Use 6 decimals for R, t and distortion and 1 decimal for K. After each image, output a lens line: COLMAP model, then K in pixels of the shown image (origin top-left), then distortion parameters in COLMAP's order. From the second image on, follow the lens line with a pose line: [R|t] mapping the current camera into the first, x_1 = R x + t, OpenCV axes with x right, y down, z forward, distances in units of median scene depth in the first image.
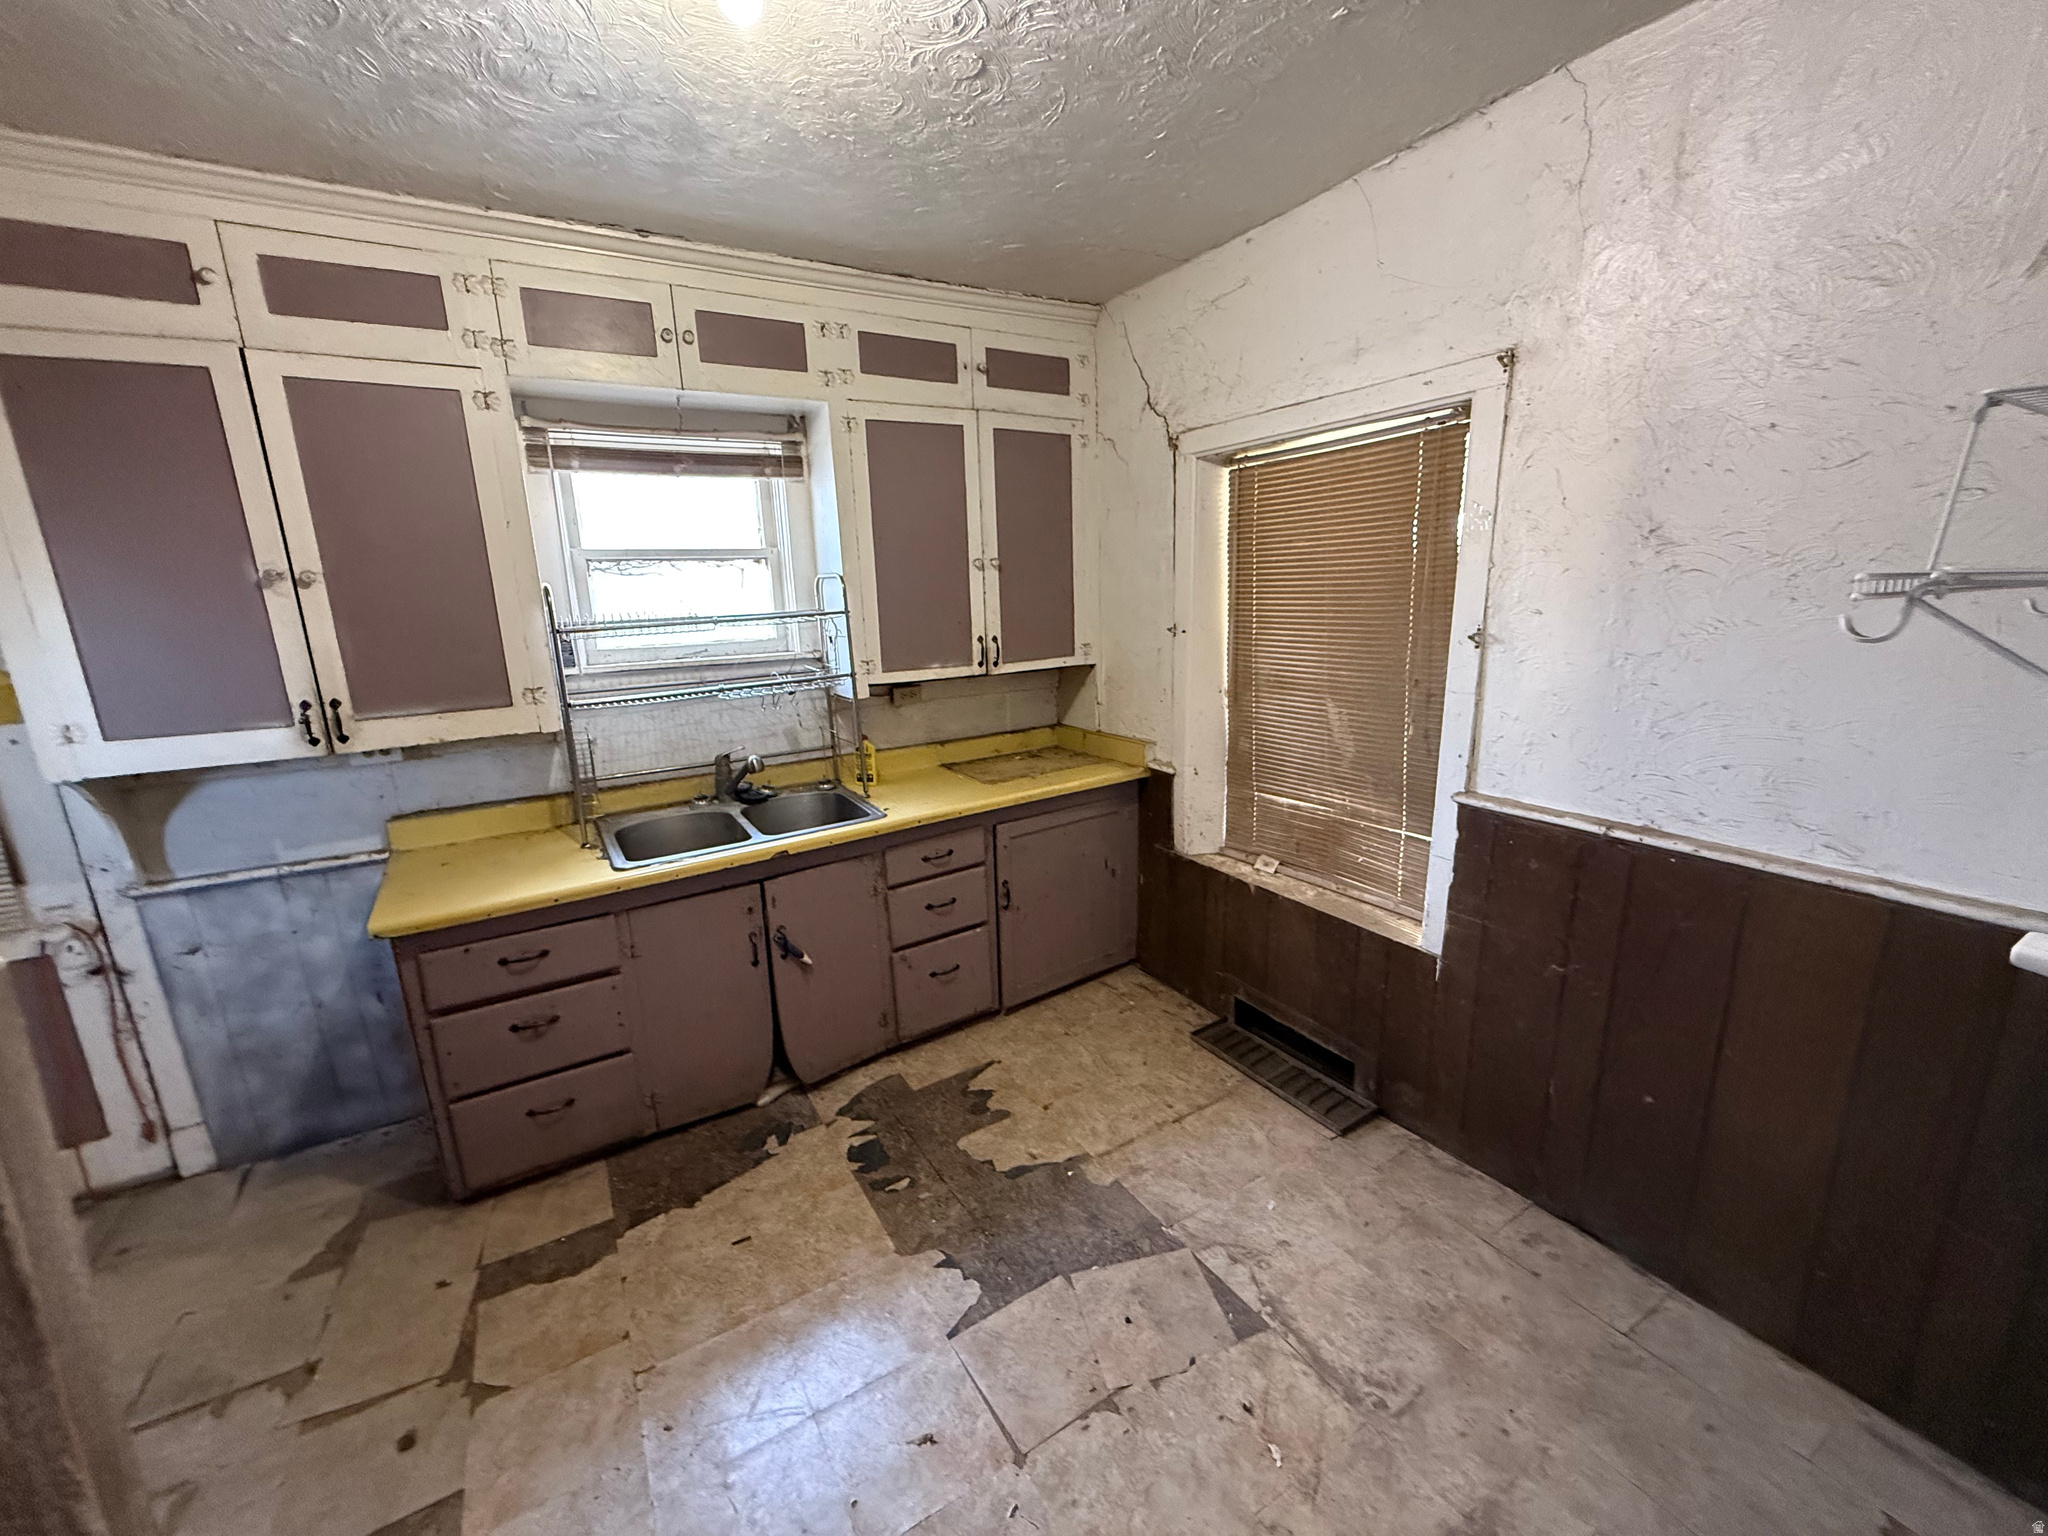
lens RADIAL K [[815.5, 0, 1014.3], [0, 815.5, 771.2], [0, 0, 1]] dist [0.000332, 0.000083]
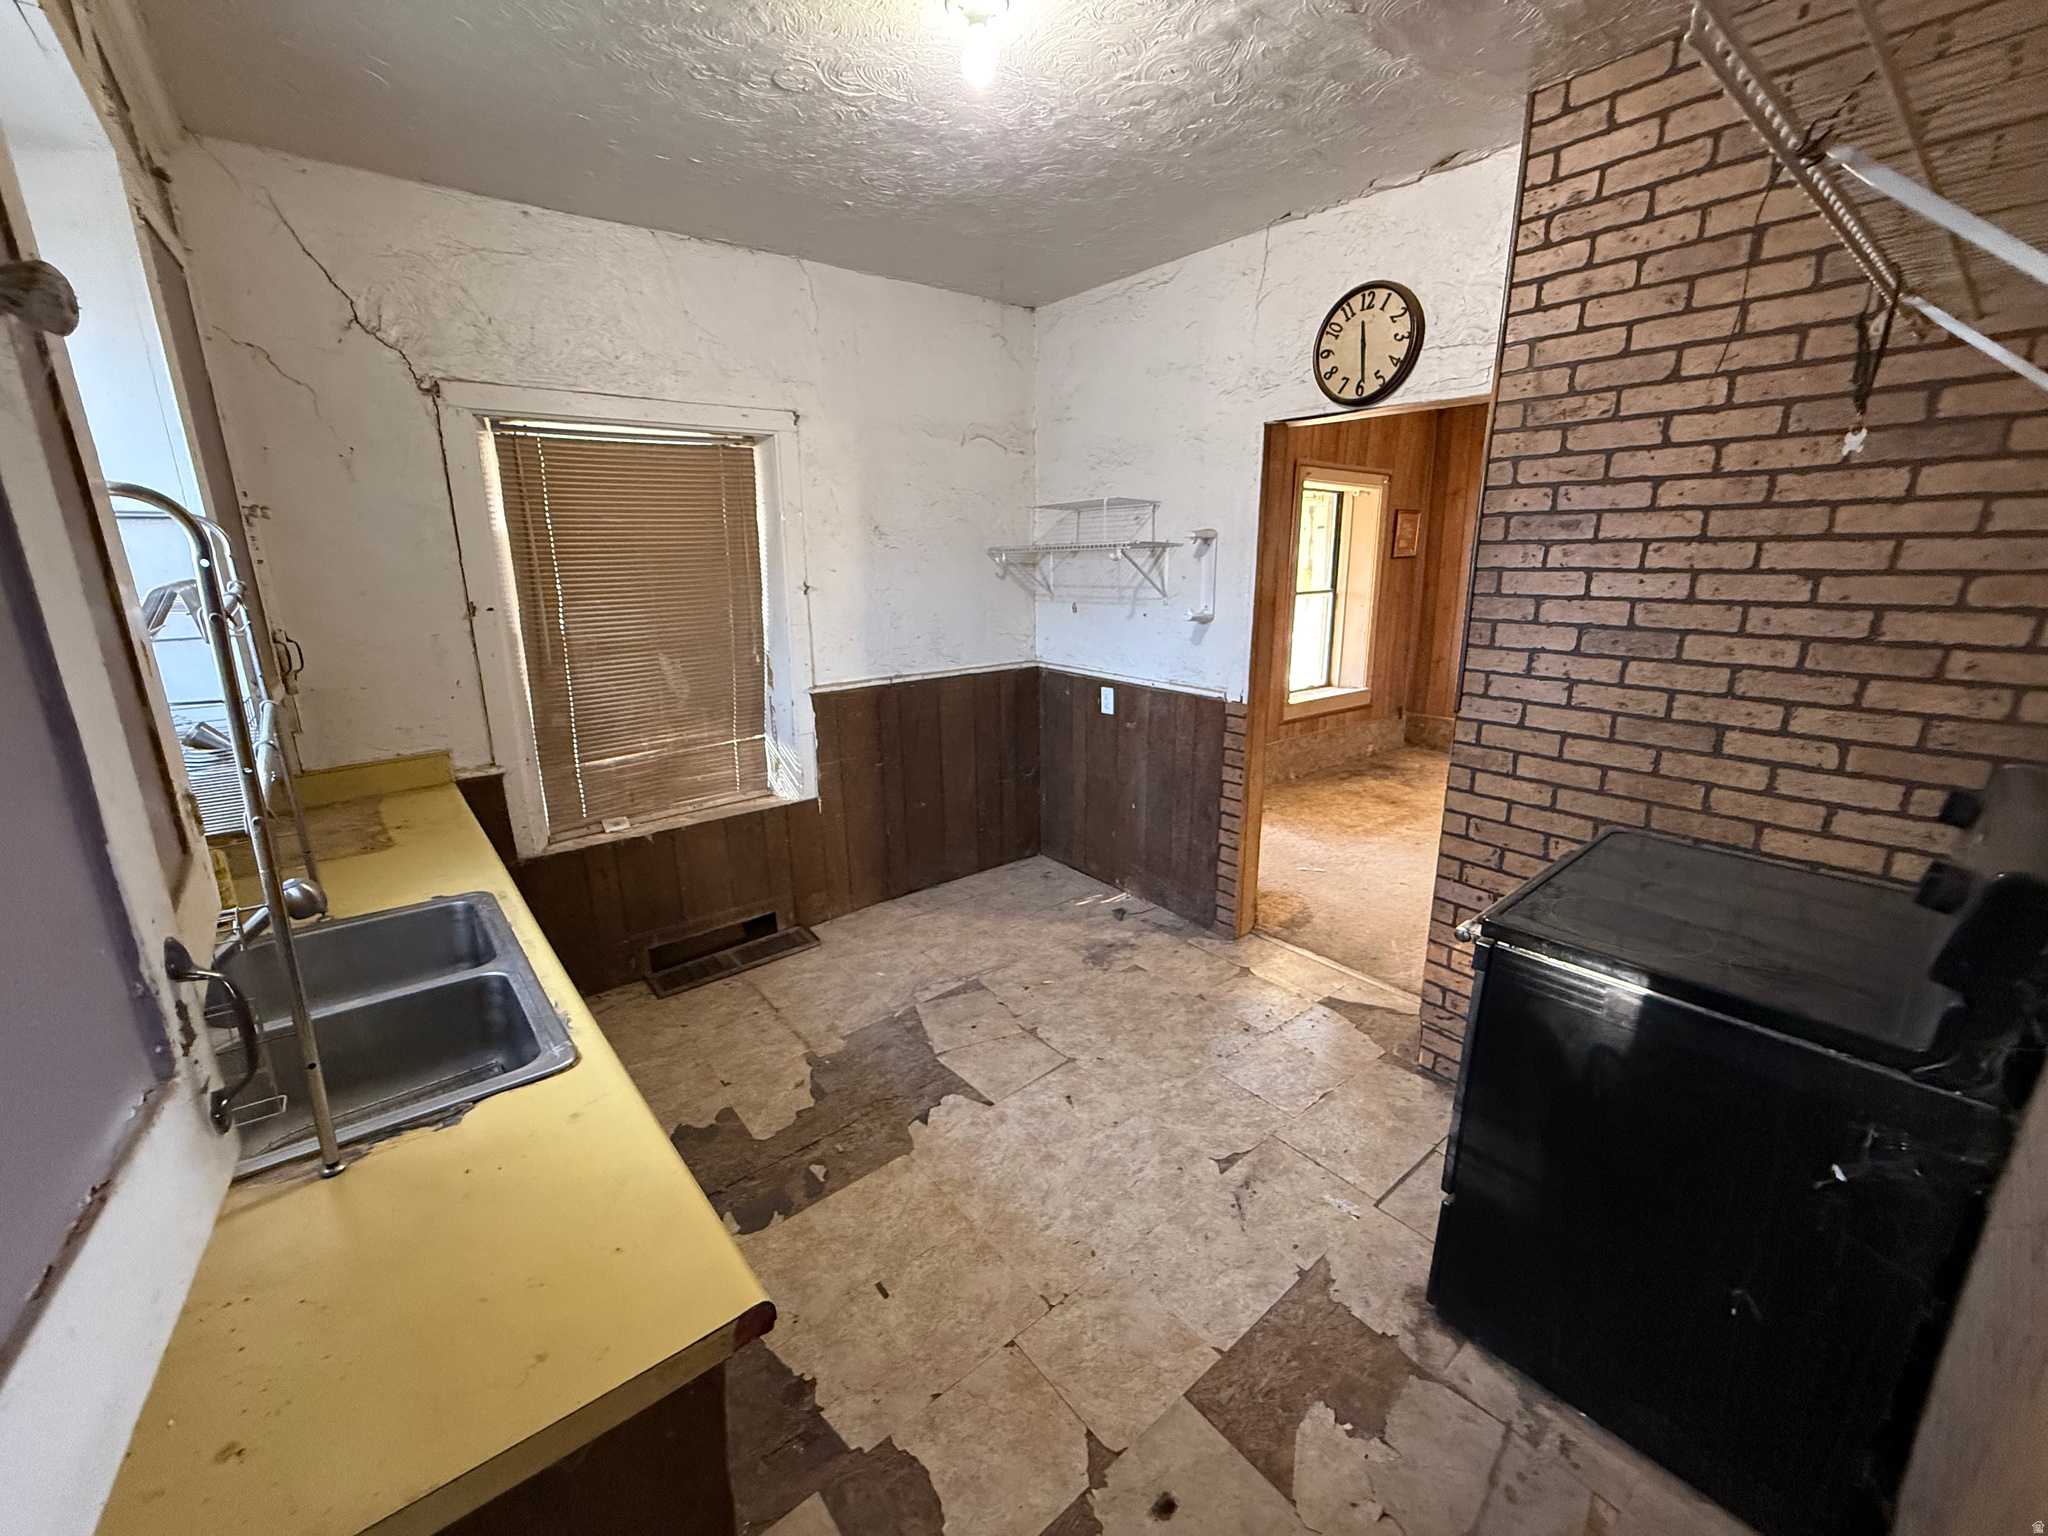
lens RADIAL K [[815.5, 0, 1024.0], [0, 815.5, 771.7], [0, 0, 1]] dist [0.000332, 0.000083]
pose [[-0.144296, -0.225753, 0.963439, -0.880394], [0.247959, 0.934316, 0.256067, -0.101552], [-0.957964, 0.275842, -0.078841, 0.637996]]
